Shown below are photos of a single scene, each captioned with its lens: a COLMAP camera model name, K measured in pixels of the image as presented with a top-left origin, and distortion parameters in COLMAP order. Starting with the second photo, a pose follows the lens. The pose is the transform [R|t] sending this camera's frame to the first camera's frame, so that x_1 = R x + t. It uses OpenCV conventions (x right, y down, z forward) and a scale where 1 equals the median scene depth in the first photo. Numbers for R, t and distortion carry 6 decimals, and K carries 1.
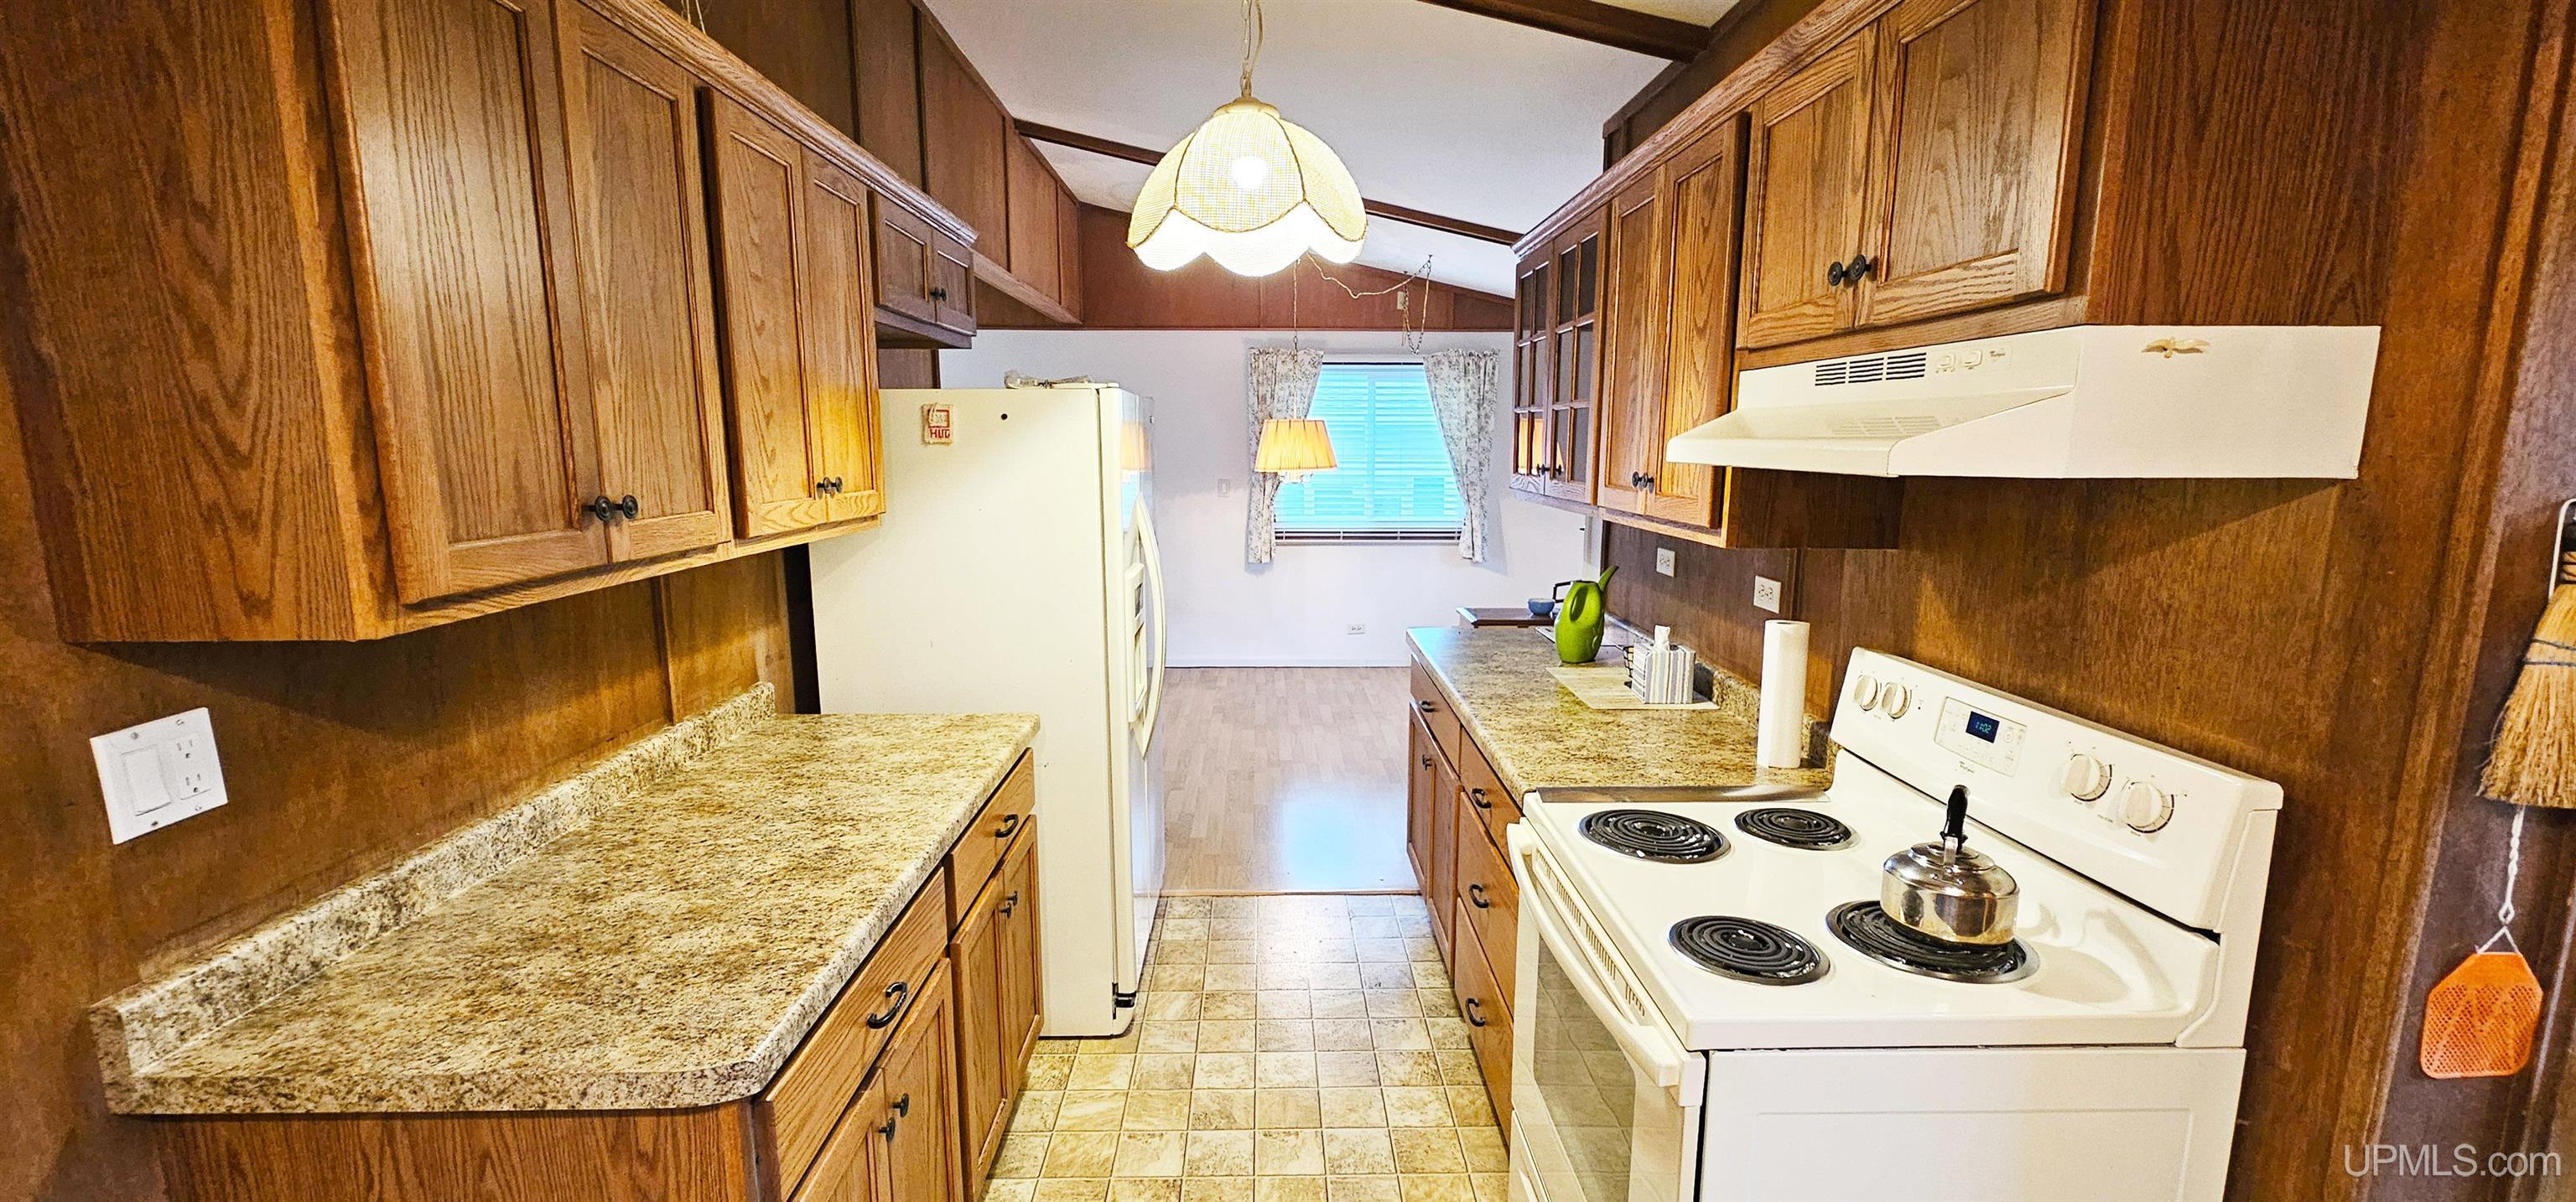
lens RADIAL K [[1050.7, 0, 1276.7], [0, 1050.7, 613.8], [0, 0, 1]] dist [0.000877, -0.000210]
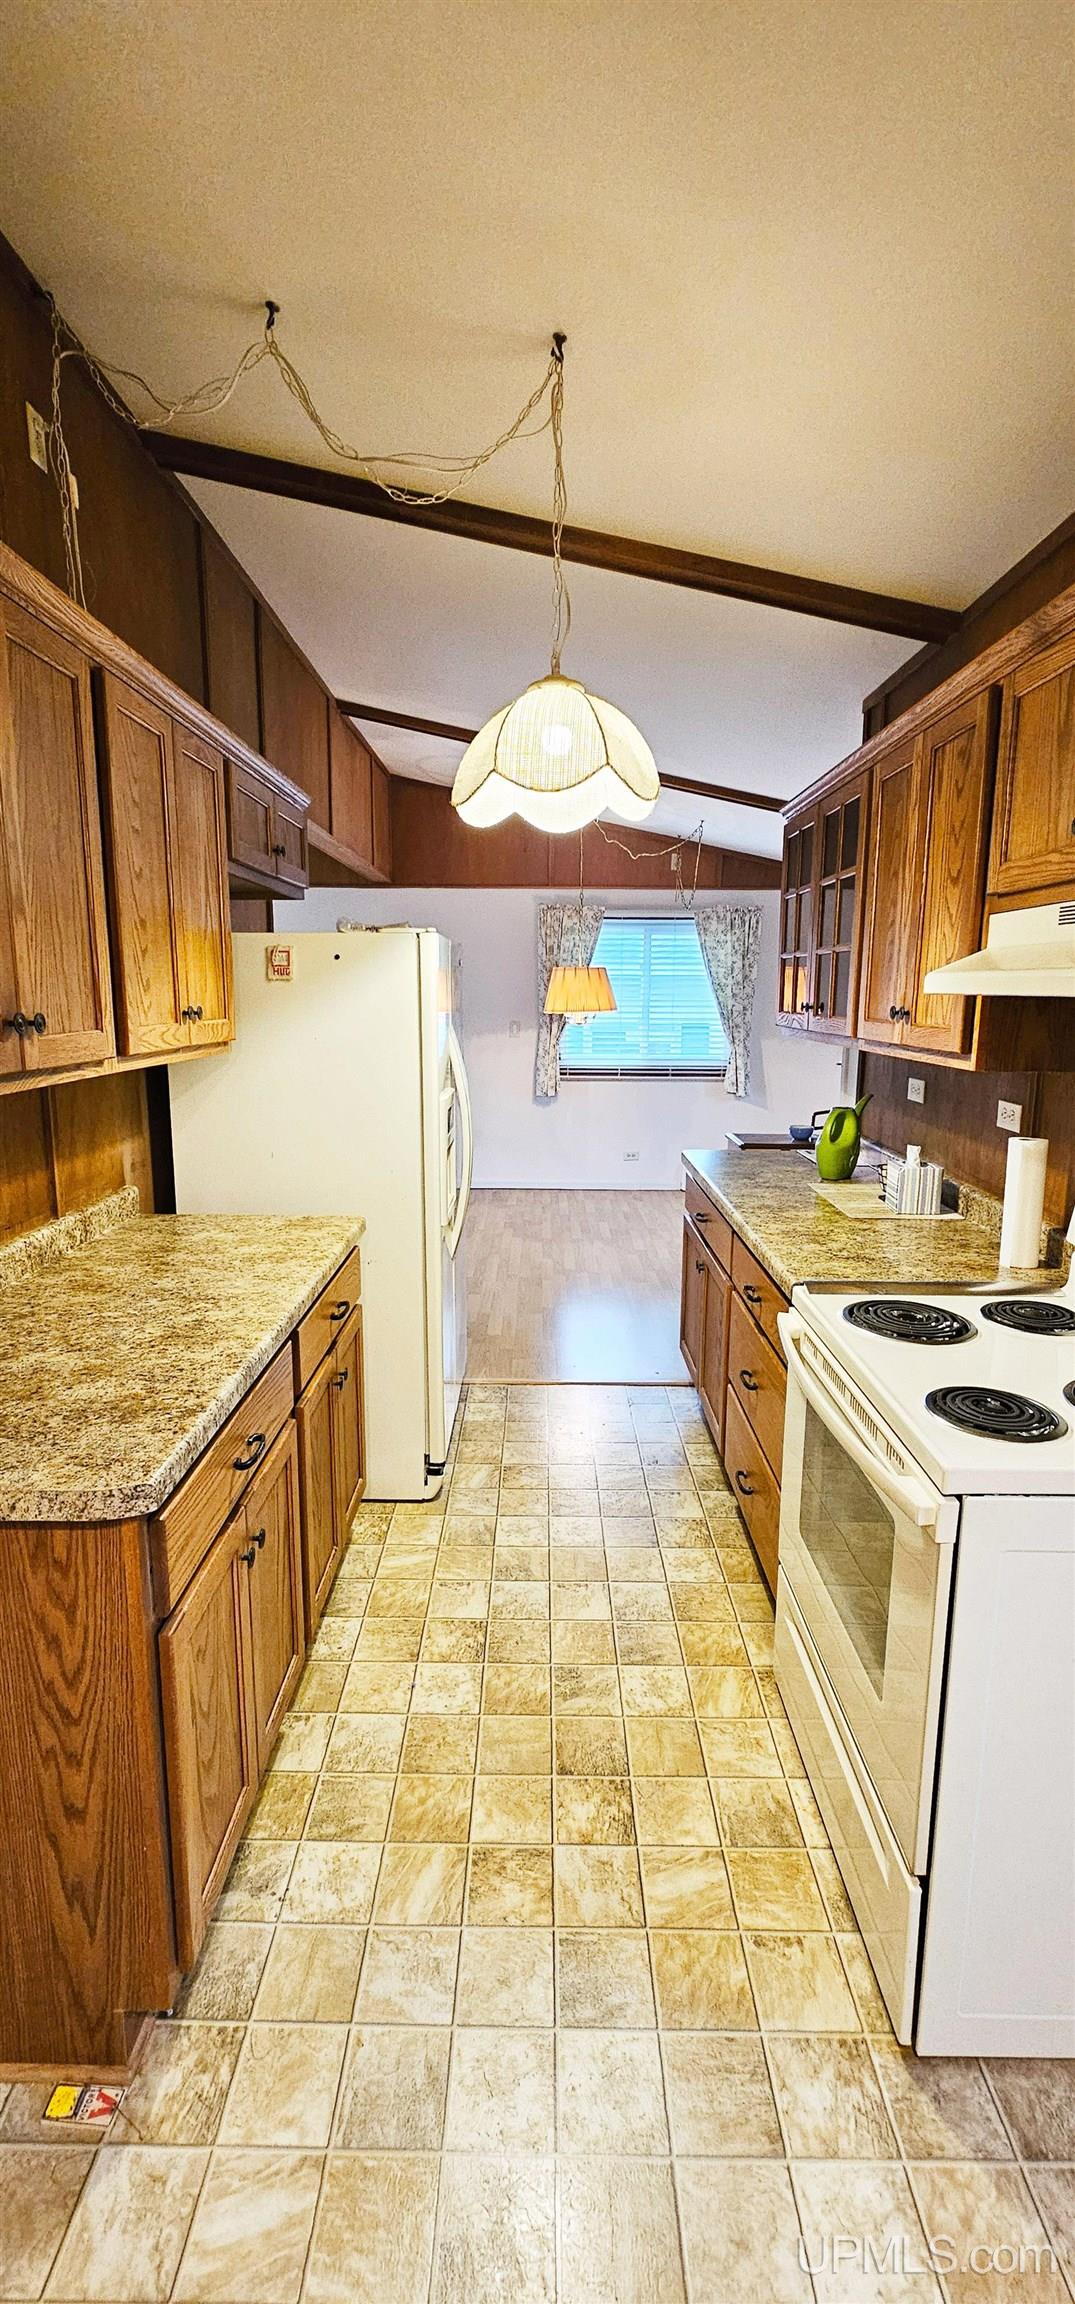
lens RADIAL K [[939.9, 0, 529.1], [0, 939.9, 1151.8], [0, 0, 1]] dist [0.000877, -0.000210]
pose [[0.999582, 0.008308, -0.027708, -0.022216], [-0.008146, 0.999949, 0.005973, 0.020003], [0.027756, -0.005745, 0.999598, -0.025465]]
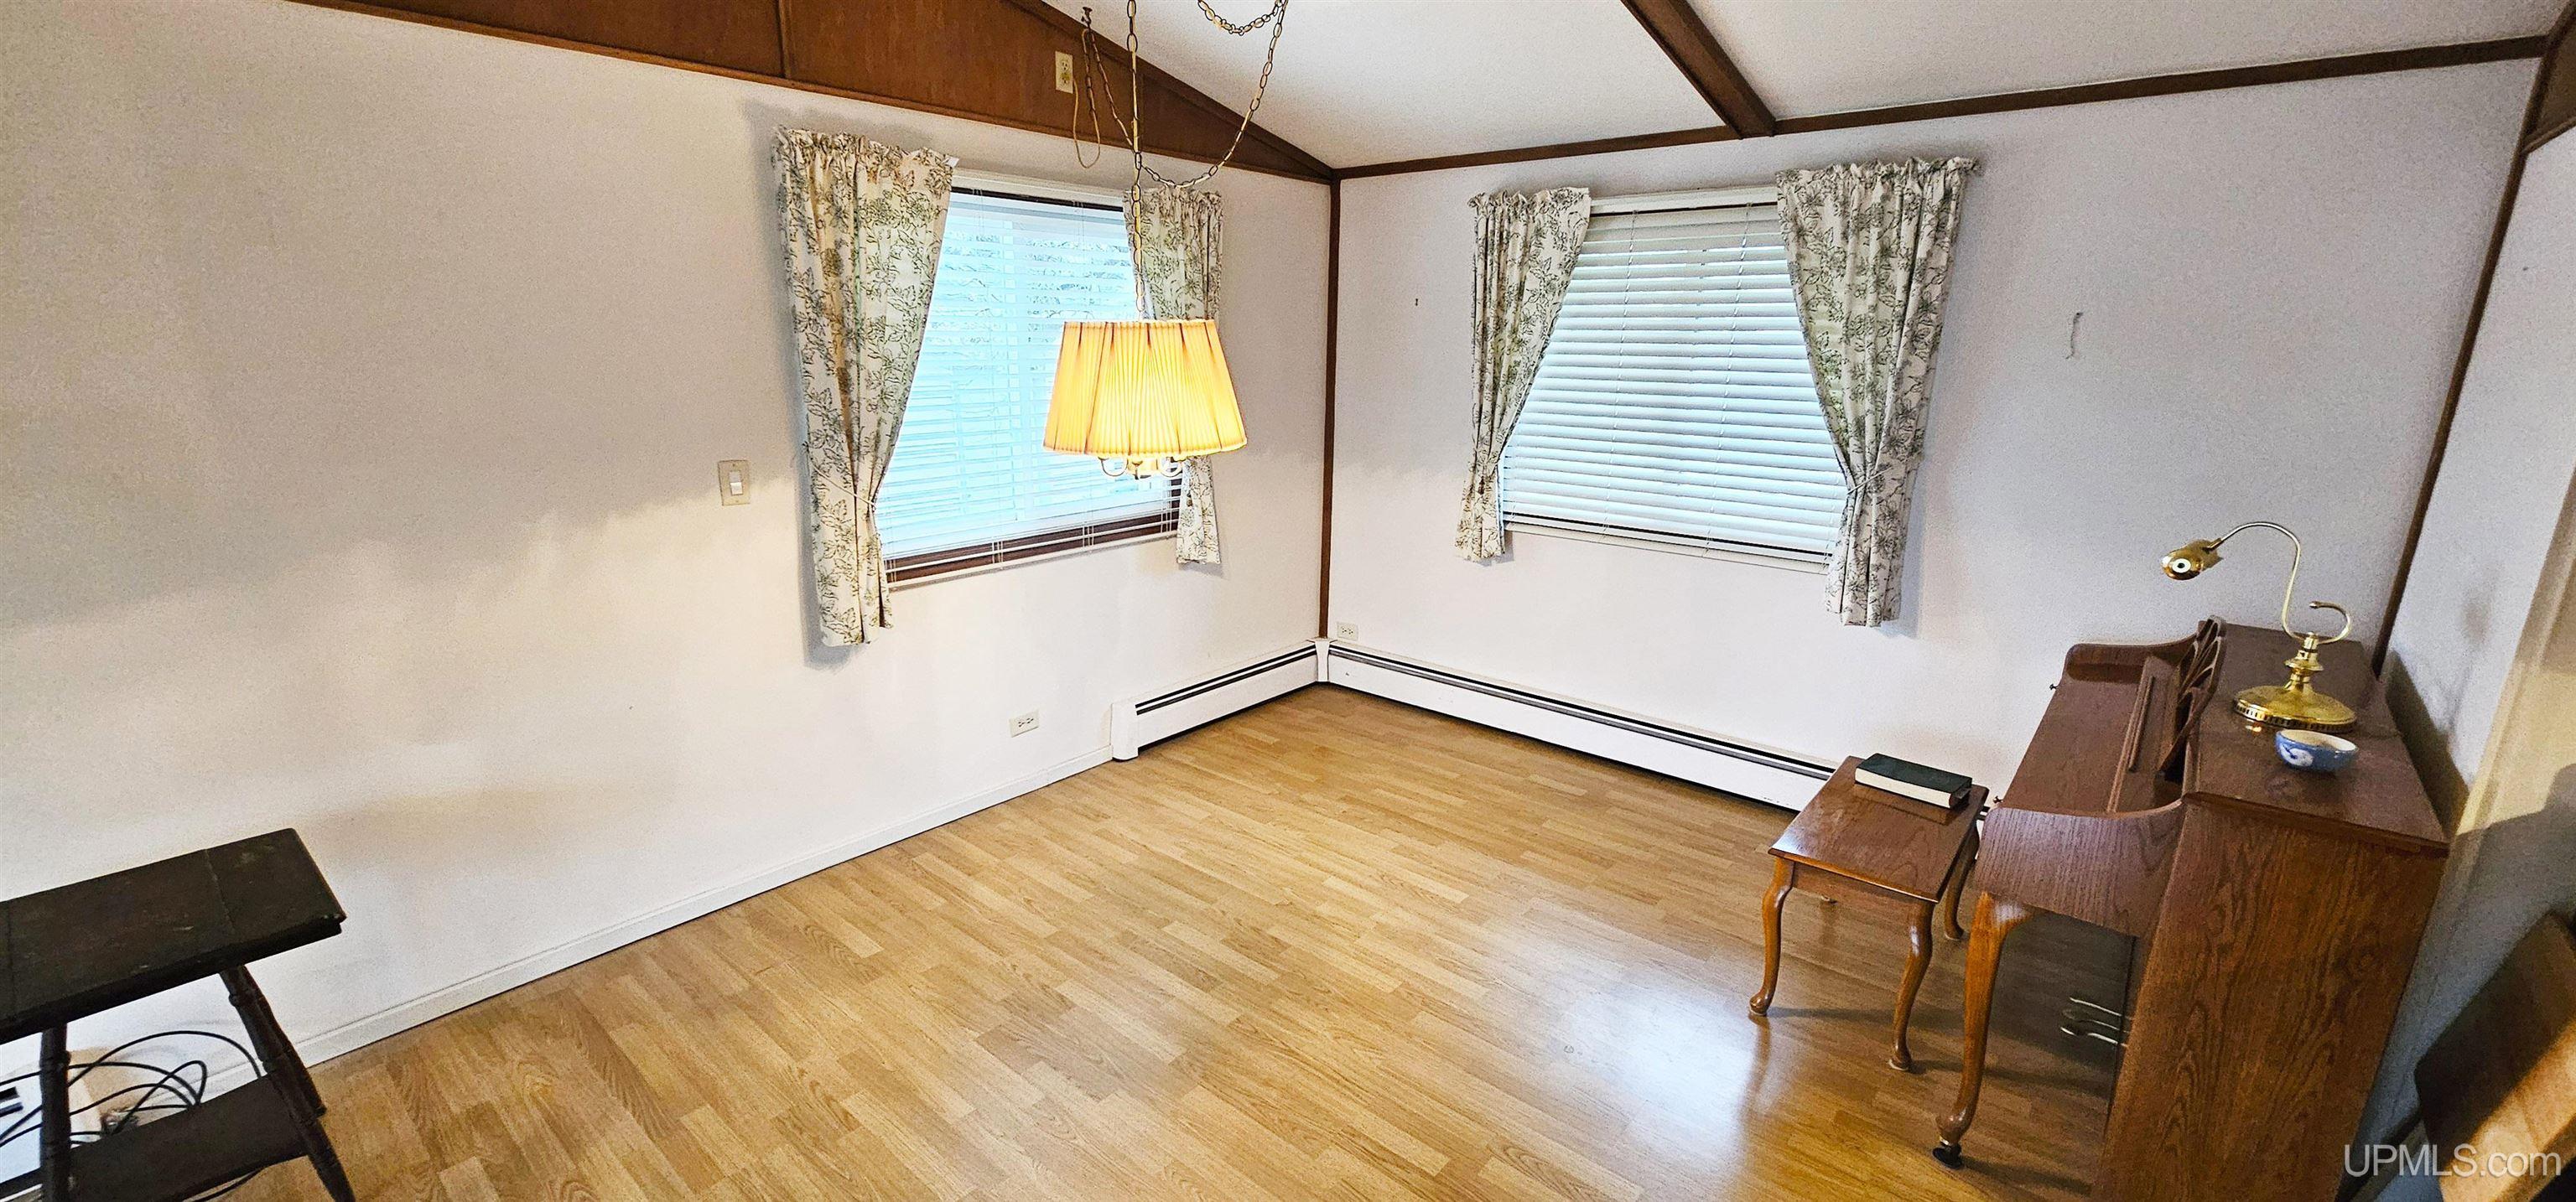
lens RADIAL K [[1050.7, 0, 1284.6], [0, 1050.7, 605.2], [0, 0, 1]] dist [0.000877, -0.000210]
pose [[0.669422, -0.182398, 0.720142, -0.312815], [0.121264, 0.983217, 0.136306, -0.132348], [-0.732918, -0.003919, 0.680306, 0.786368]]
